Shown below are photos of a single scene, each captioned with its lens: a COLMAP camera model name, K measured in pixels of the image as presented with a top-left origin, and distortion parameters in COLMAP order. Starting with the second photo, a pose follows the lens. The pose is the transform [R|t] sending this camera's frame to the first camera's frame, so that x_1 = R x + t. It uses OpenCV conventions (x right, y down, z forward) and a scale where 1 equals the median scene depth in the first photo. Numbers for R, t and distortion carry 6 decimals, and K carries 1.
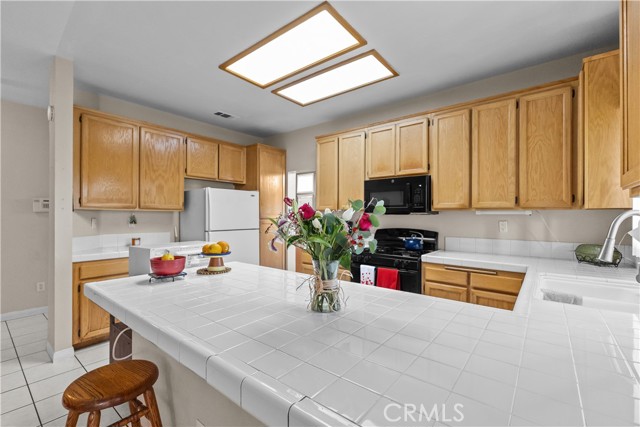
lens RADIAL K [[282.0, 0, 317.5], [0, 282.0, 211.4], [0, 0, 1]] dist [0.015379, 0.000009]
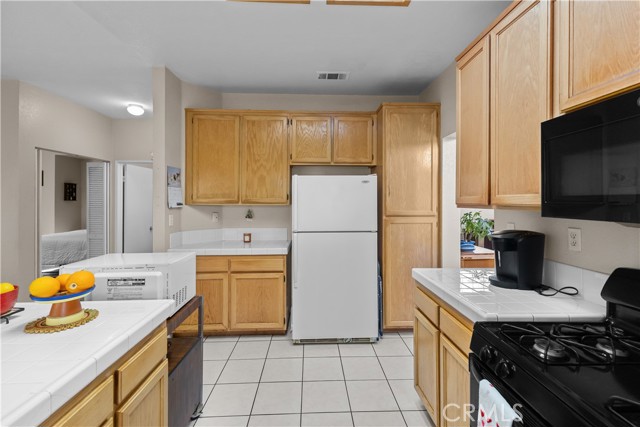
lens RADIAL K [[280.5, 0, 321.6], [0, 280.5, 200.0], [0, 0, 1]] dist [-0.000195, 0.000018]
pose [[0.667666, -0.004793, -0.744445, 0.235147], [0.016700, 0.999824, 0.008541, -0.022894], [0.744273, -0.018134, 0.667629, 0.555932]]
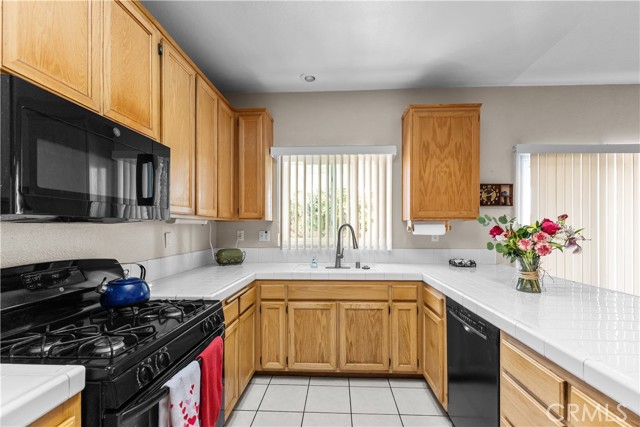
lens RADIAL K [[282.3, 0, 321.6], [0, 282.3, 226.6], [0, 0, 1]] dist [0.000177, -0.000170]
pose [[-0.595370, -0.002881, 0.803446, -0.167855], [-0.012595, 0.999904, -0.005747, 0.012978], [-0.803353, -0.013541, -0.595349, 0.904951]]
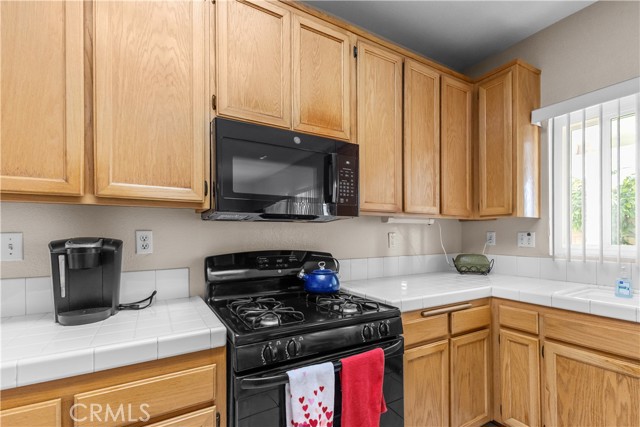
lens RADIAL K [[284.4, 0, 319.7], [0, 284.4, 234.4], [0, 0, 1]] dist [0.000772, -0.000167]
pose [[0.352126, -0.002866, 0.935948, -0.110154], [-0.011500, 0.999907, 0.007388, 0.027874], [-0.935882, -0.013365, 0.352060, 0.735429]]
